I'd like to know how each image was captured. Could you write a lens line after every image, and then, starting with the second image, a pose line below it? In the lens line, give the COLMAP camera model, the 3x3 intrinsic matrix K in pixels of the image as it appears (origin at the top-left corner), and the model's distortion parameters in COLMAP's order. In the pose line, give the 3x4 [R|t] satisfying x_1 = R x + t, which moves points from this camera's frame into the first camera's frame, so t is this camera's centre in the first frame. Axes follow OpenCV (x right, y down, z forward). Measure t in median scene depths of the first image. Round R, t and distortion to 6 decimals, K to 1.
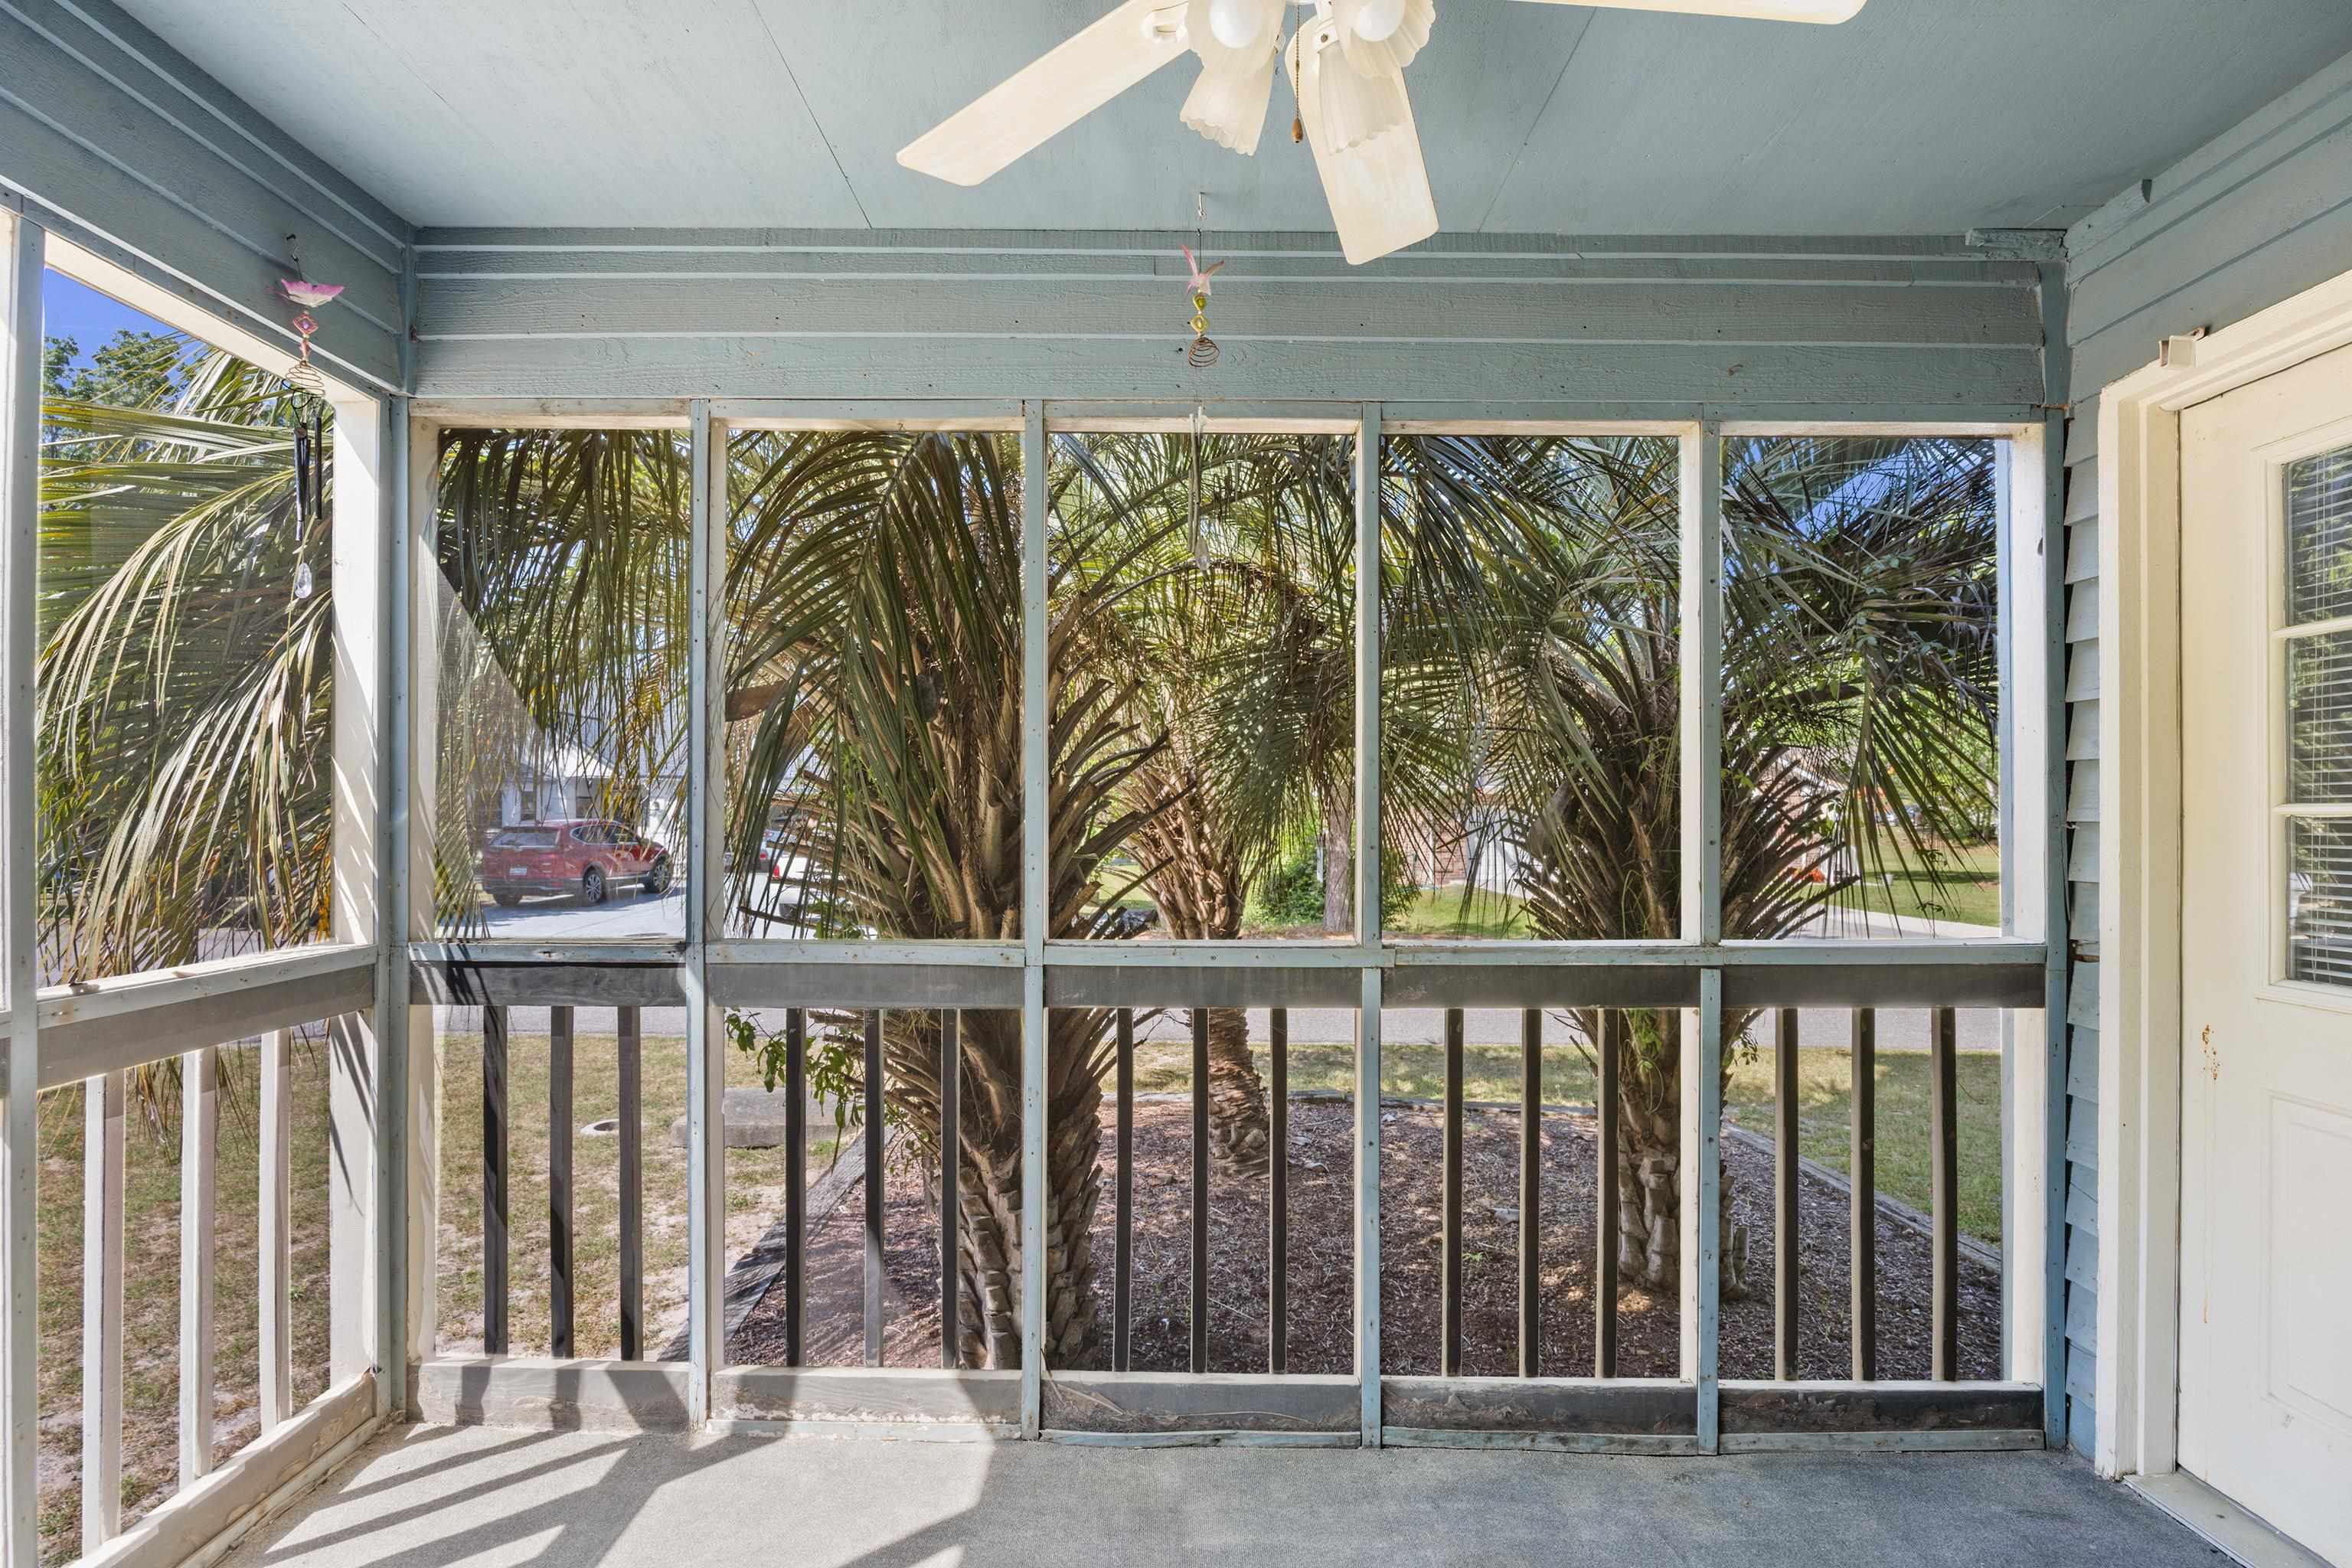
lens RADIAL K [[1110.0, 0, 1161.5], [0, 1110.0, 814.5], [0, 0, 1]] dist [-0.018788, 0.003699]
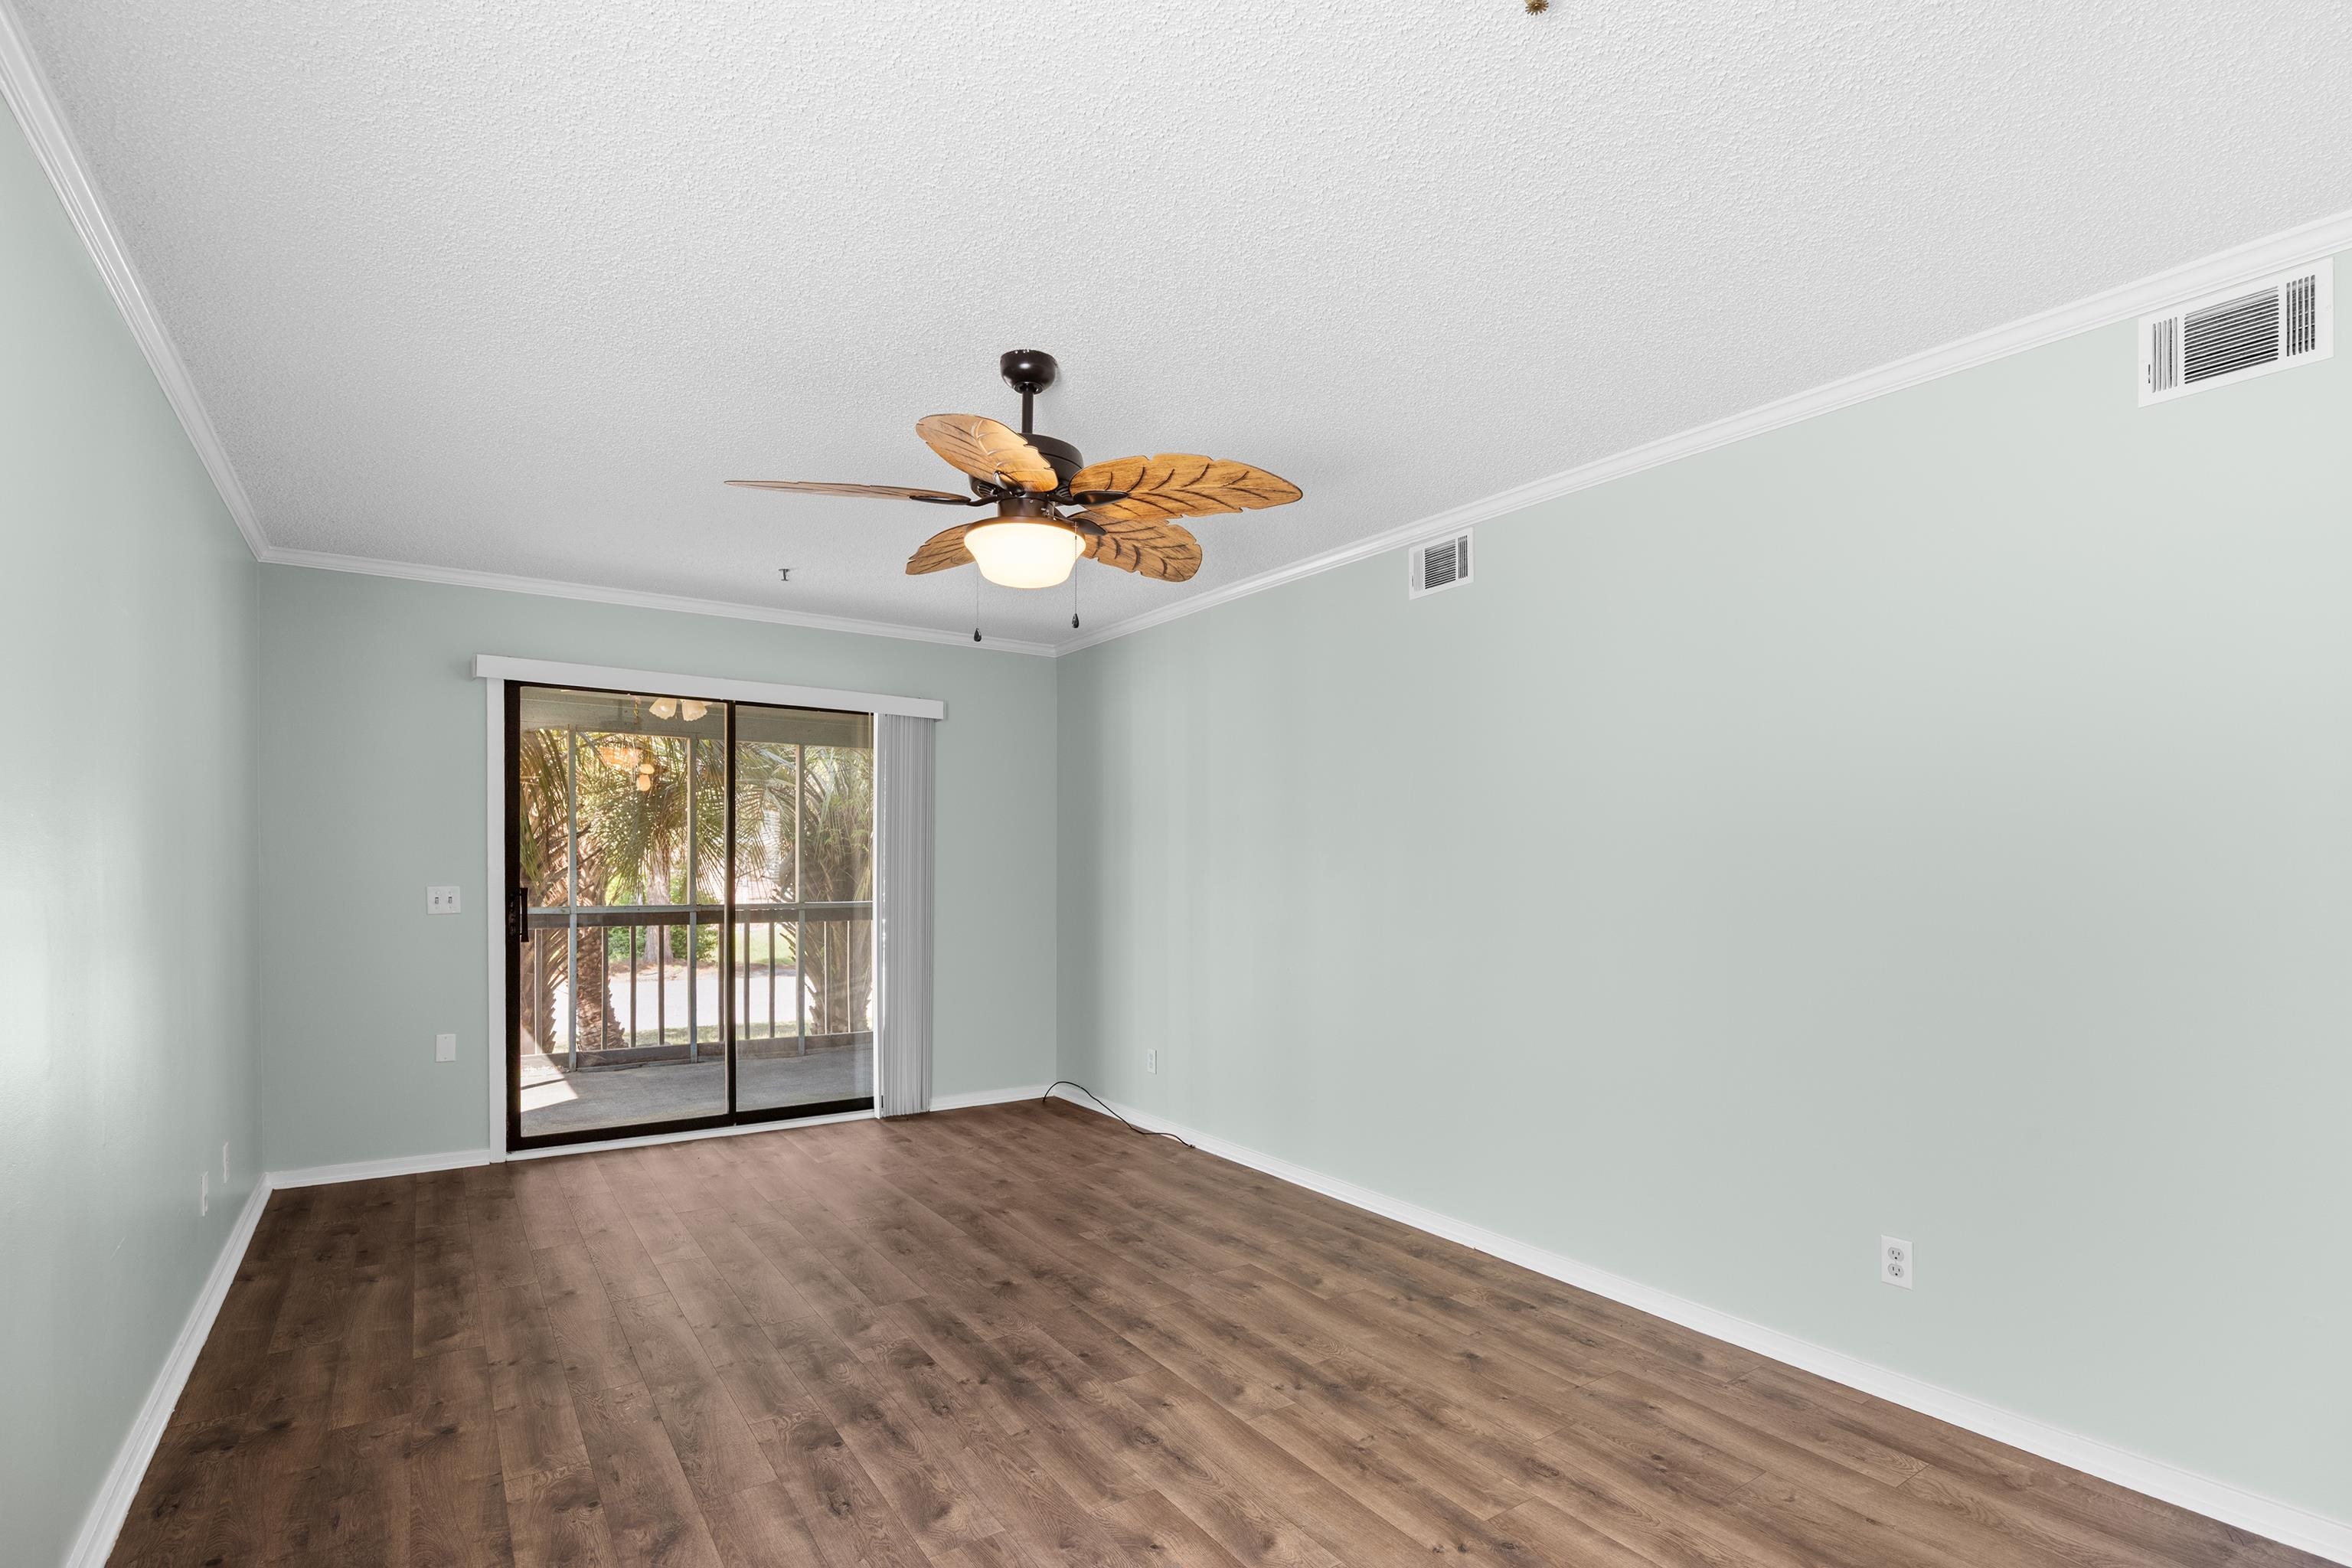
lens RADIAL K [[1110.0, 0, 1180.6], [0, 1110.0, 890.1], [0, 0, 1]] dist [-0.018788, 0.003699]
pose [[0.822779, -0.011676, 0.568241, -0.459723], [-0.003539, 0.999664, 0.025664, -0.011665], [-0.568350, -0.023126, 0.822462, -2.384605]]
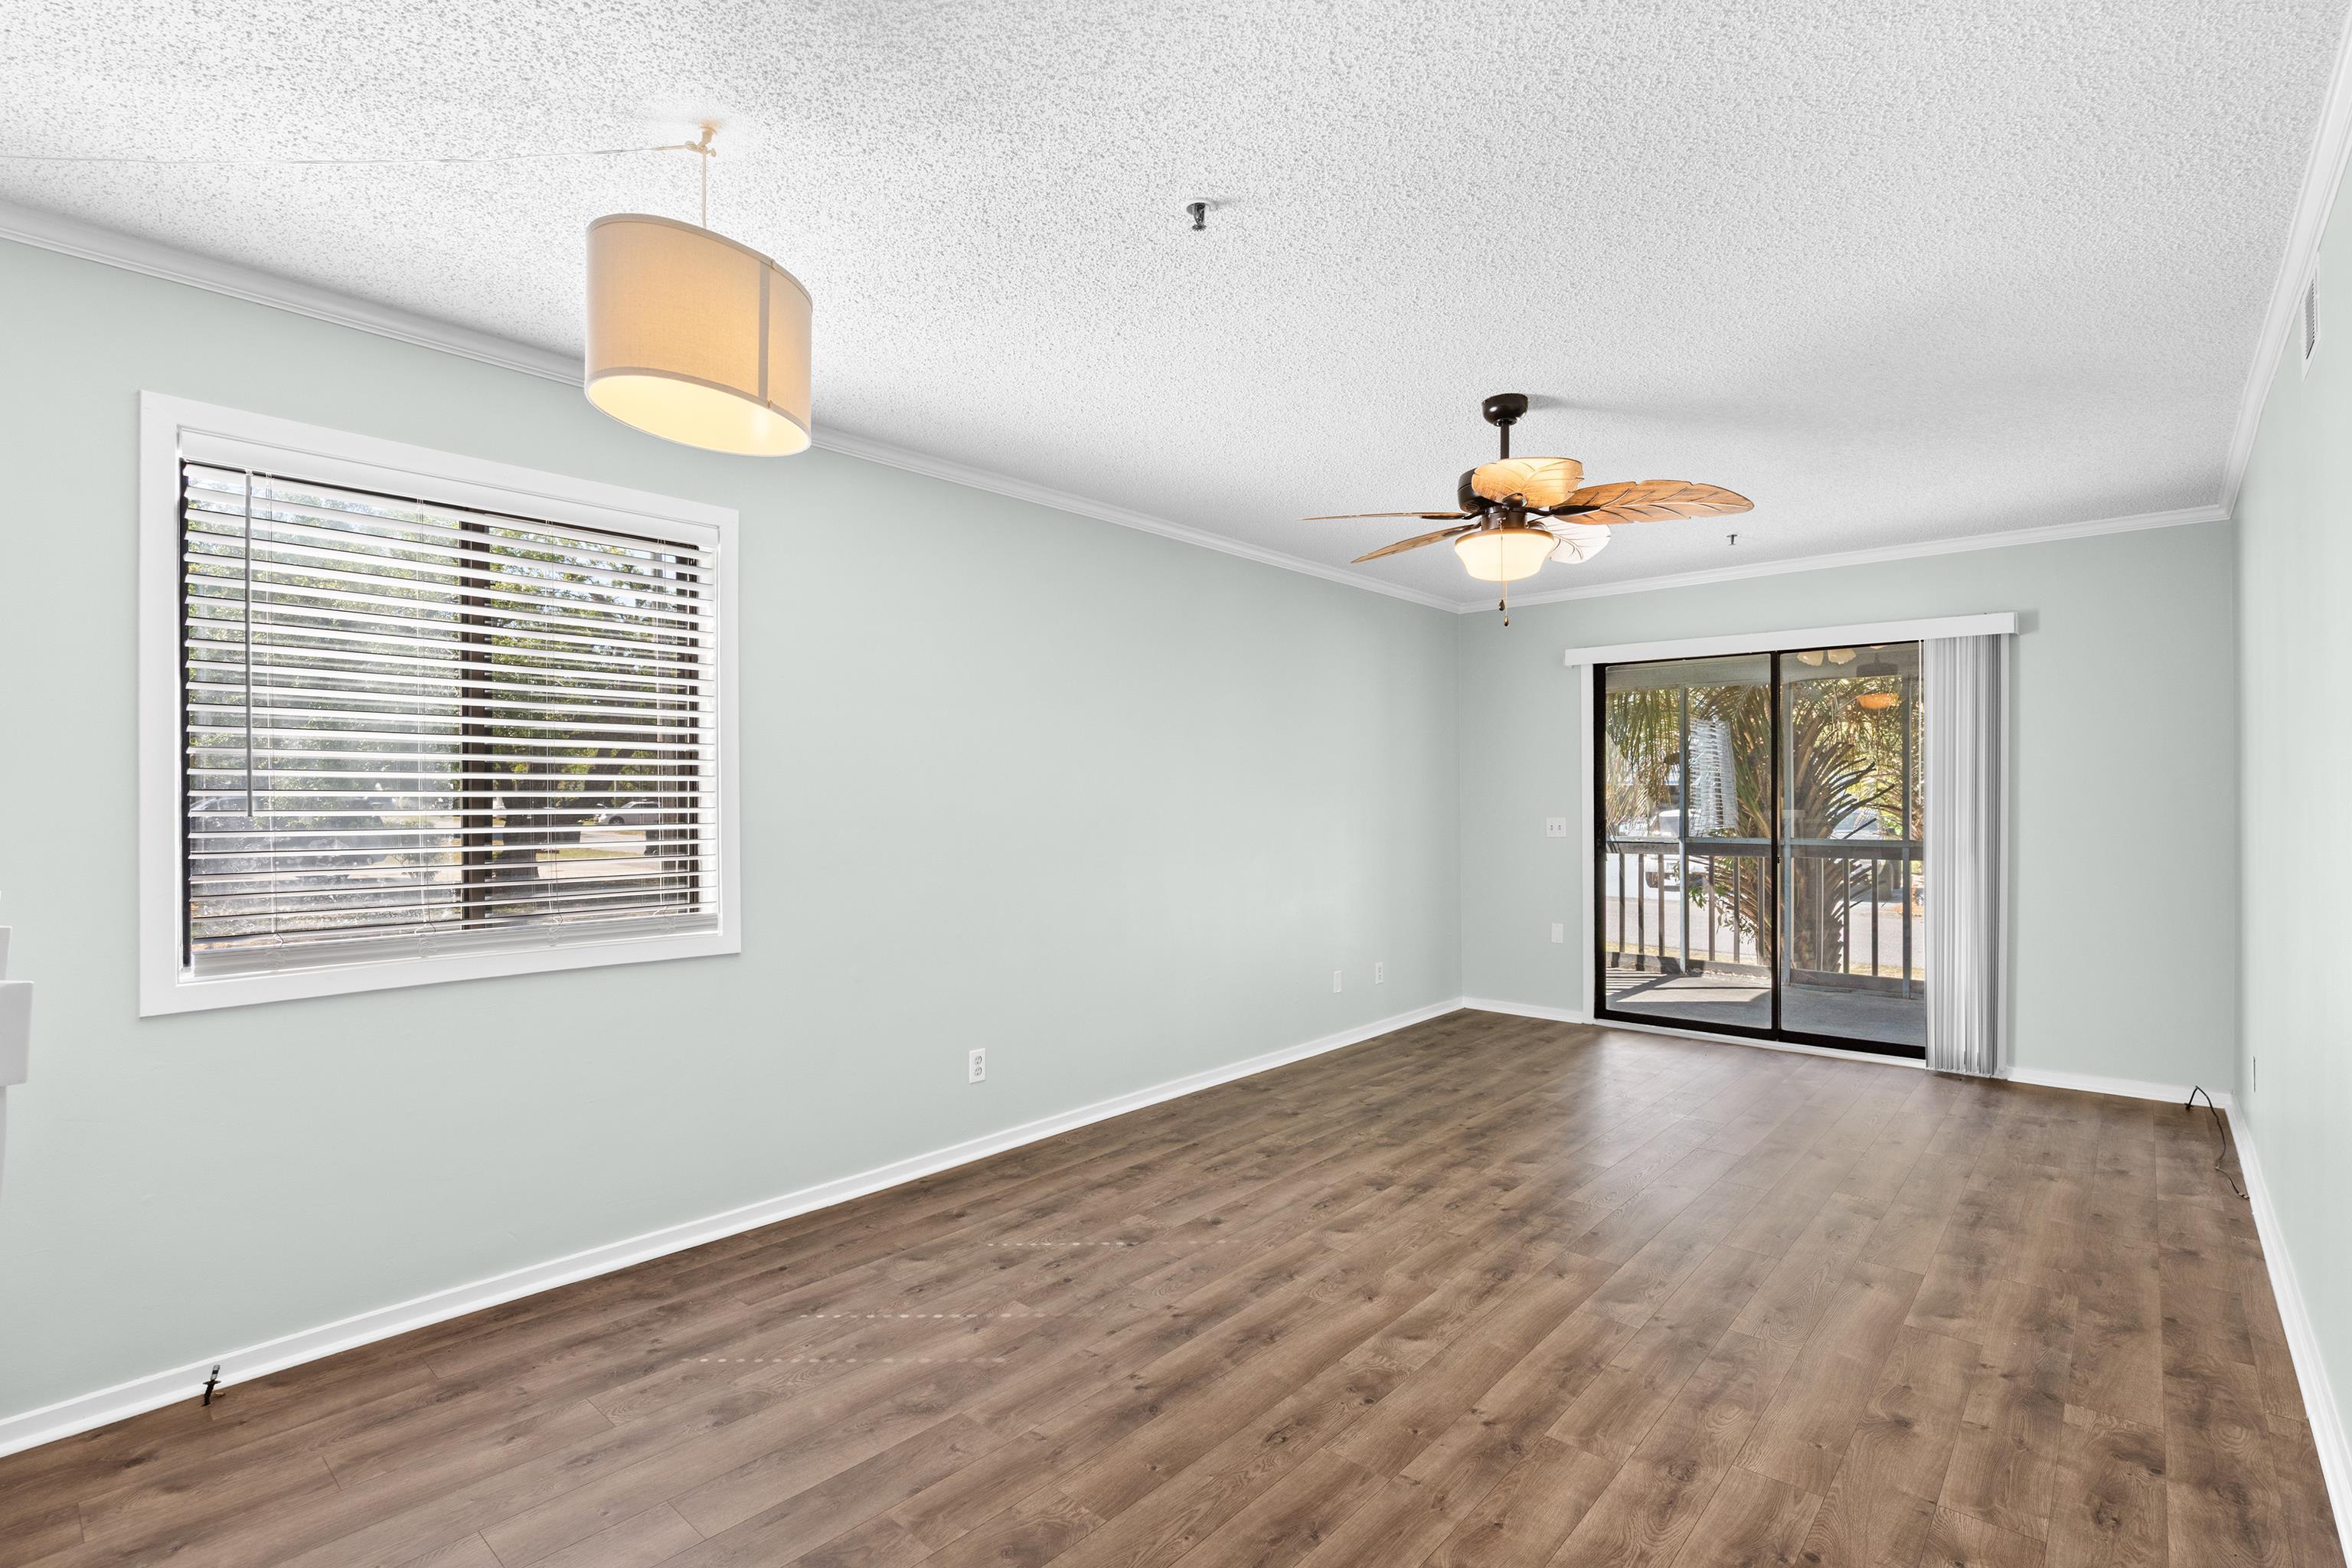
lens RADIAL K [[1090.1, 0, 1168.9], [0, 1090.1, 811.1], [0, 0, 1]] dist [-0.016517, 0.001282]
pose [[0.745668, -0.001290, -0.666316, 0.677701], [0.009139, 0.999924, 0.008291, -0.010429], [0.666255, -0.012272, 0.745623, -2.697189]]
